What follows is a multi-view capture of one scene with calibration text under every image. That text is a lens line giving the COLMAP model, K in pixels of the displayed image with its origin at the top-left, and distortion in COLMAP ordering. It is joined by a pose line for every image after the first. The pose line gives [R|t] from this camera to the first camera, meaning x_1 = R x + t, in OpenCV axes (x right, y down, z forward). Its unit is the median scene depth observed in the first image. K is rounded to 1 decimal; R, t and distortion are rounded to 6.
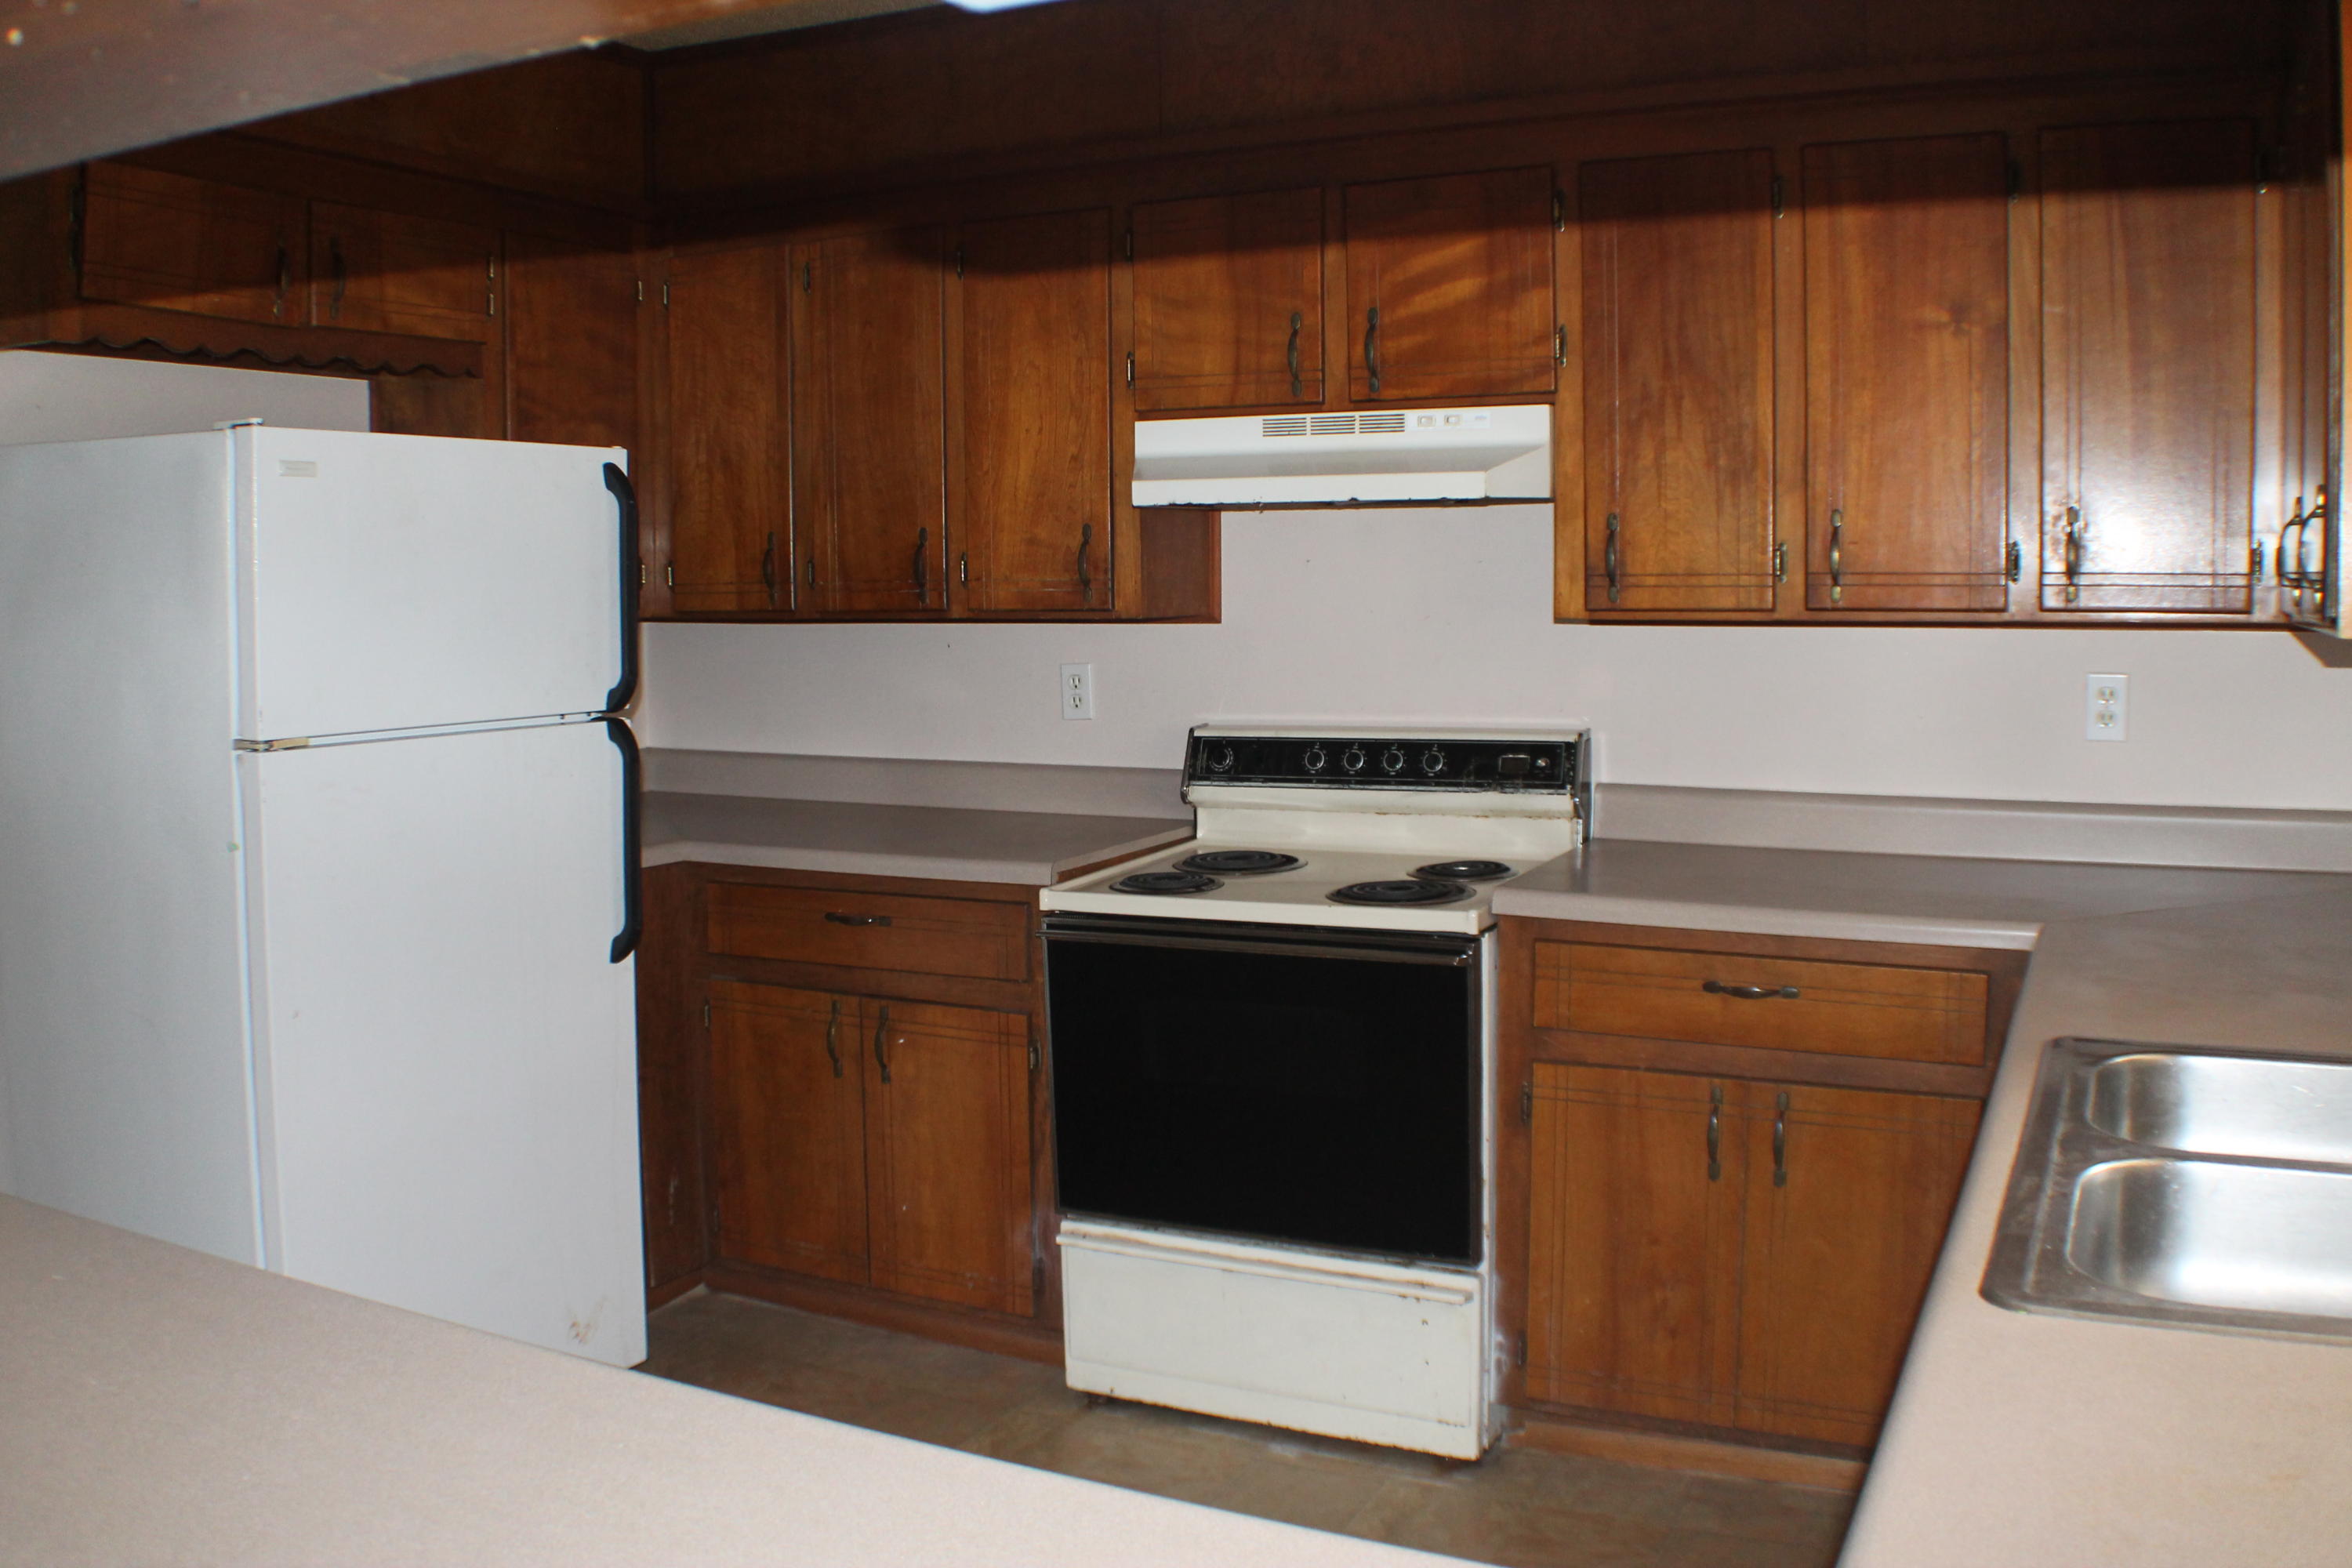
lens RADIAL K [[2036.1, 0, 1170.8], [0, 2036.1, 791.3], [0, 0, 1]] dist [-0.164227, -0.000364]
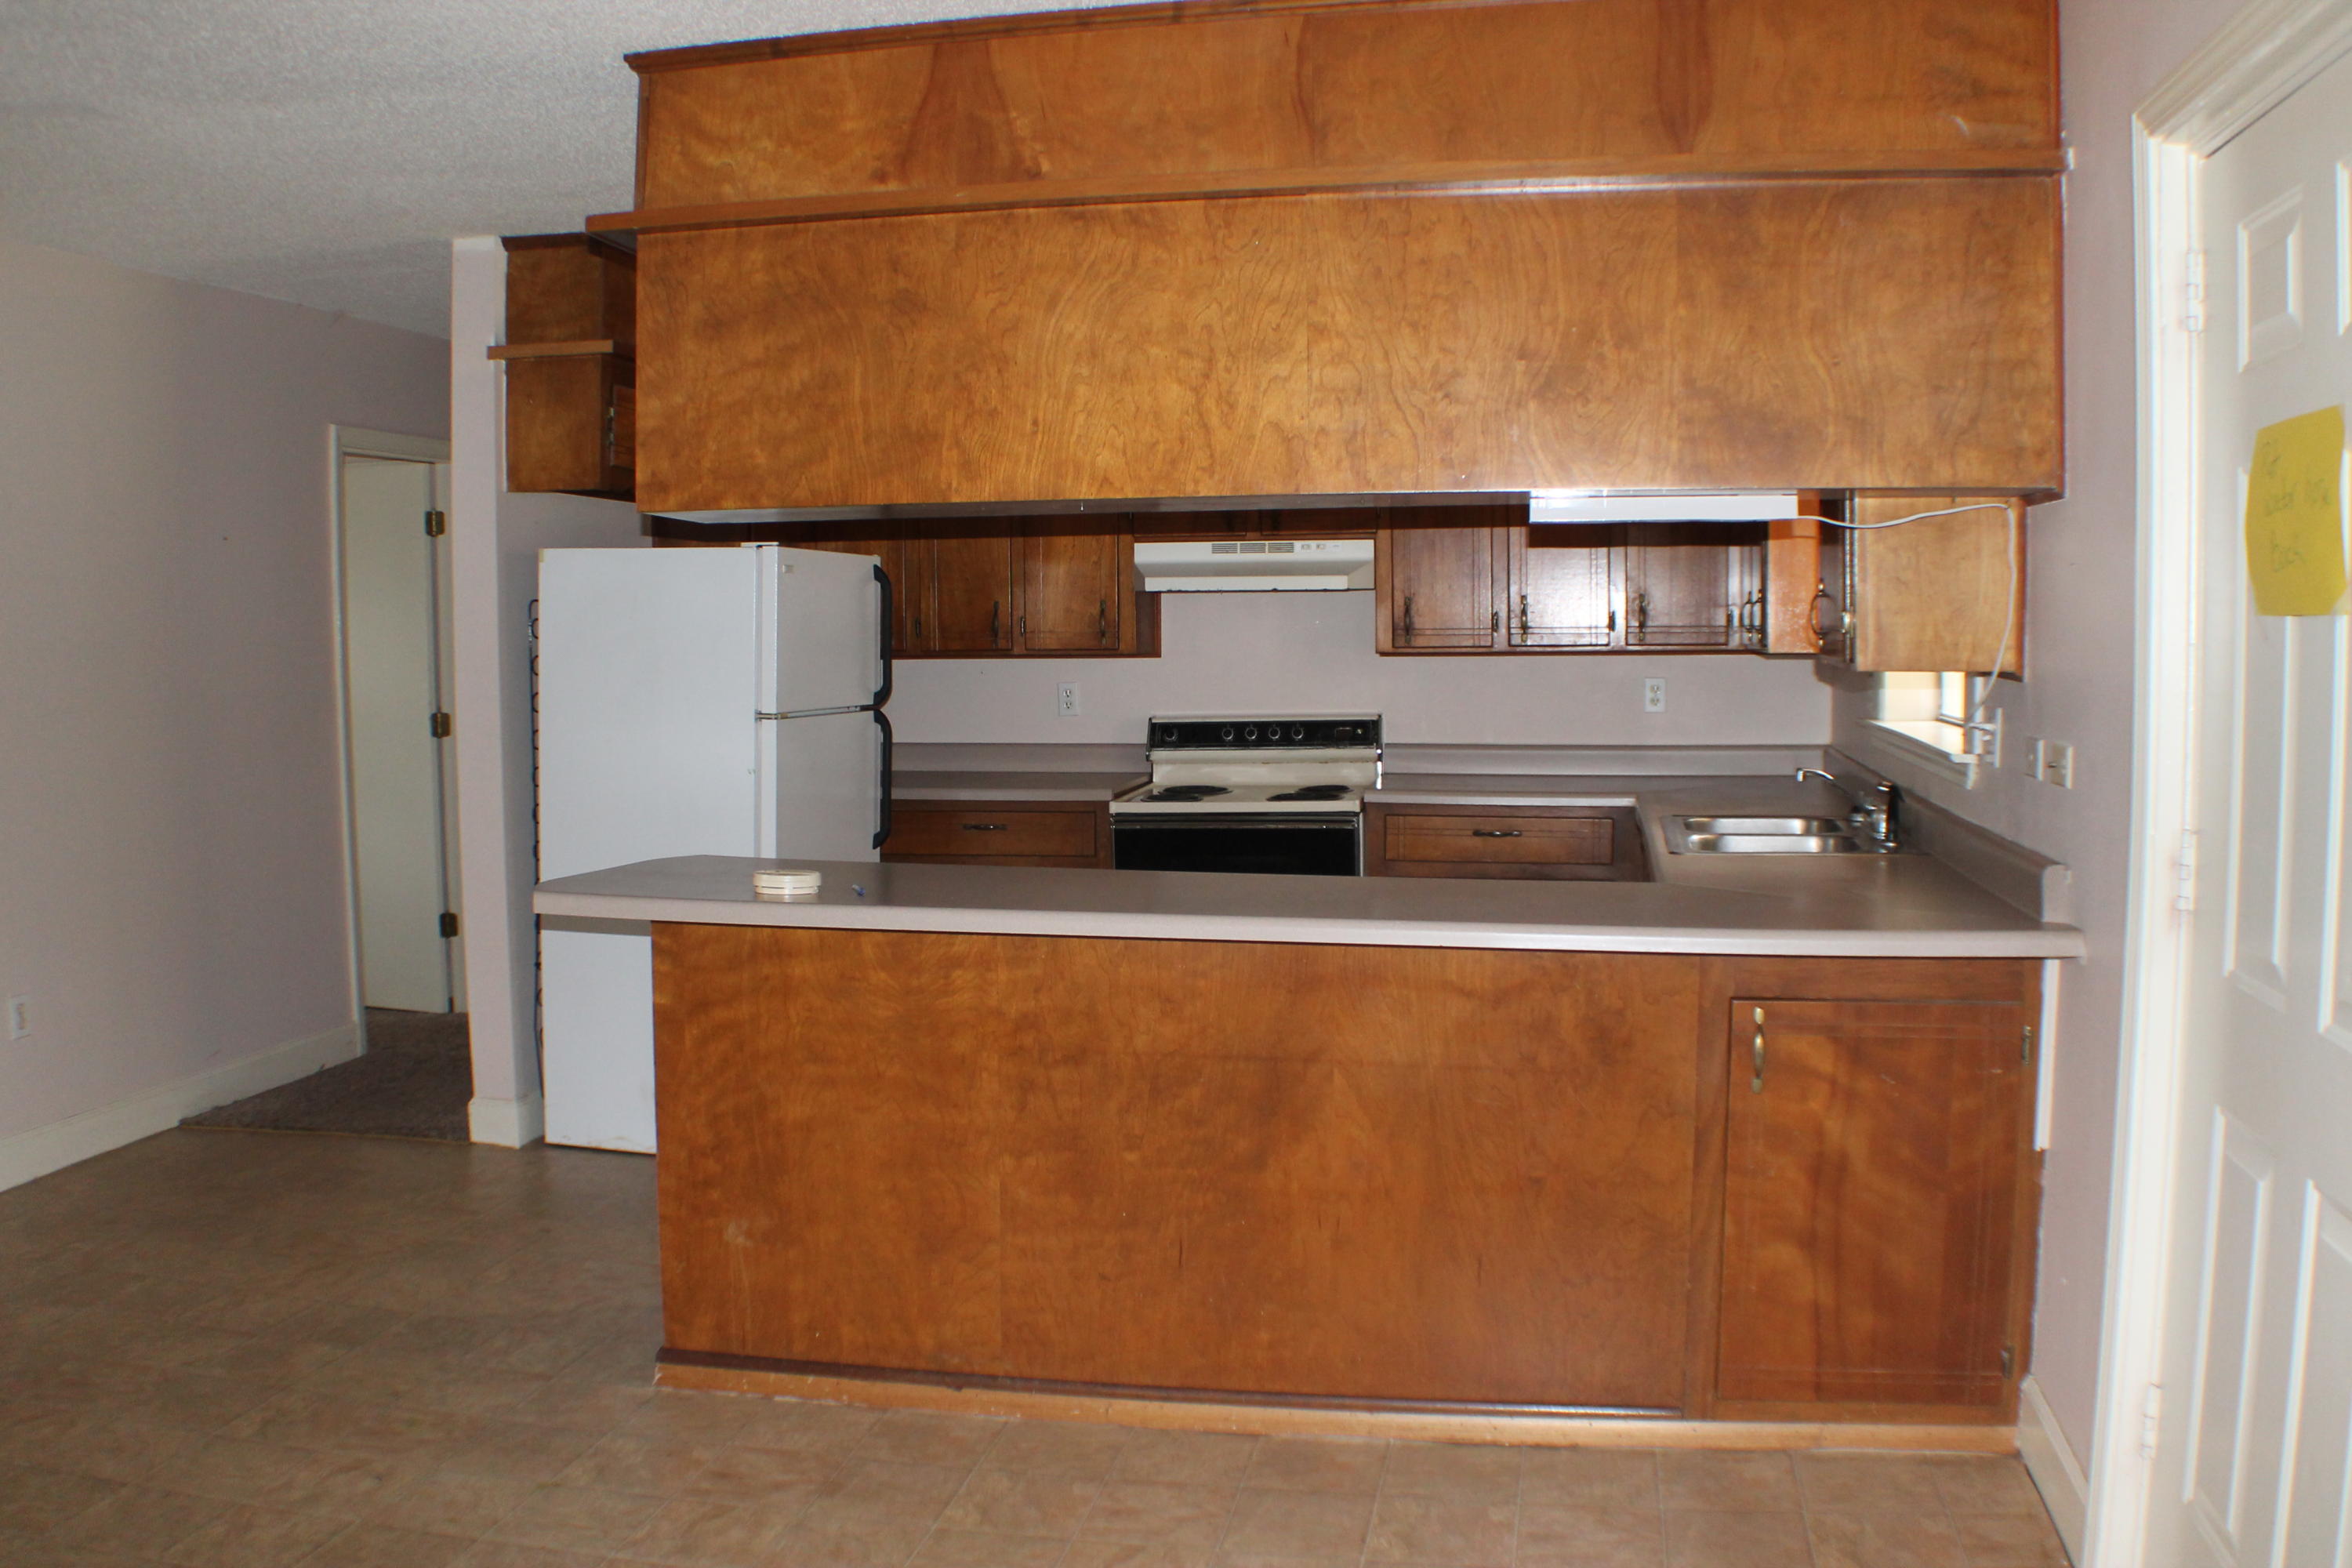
lens RADIAL K [[2036.1, 0, 1181.0], [0, 2036.1, 783.8], [0, 0, 1]] dist [-0.164227, -0.000364]
pose [[0.967294, -0.017036, 0.253085, -0.462485], [0.025382, 0.999235, -0.029748, 0.088030], [-0.252384, 0.035199, 0.966987, -0.775954]]
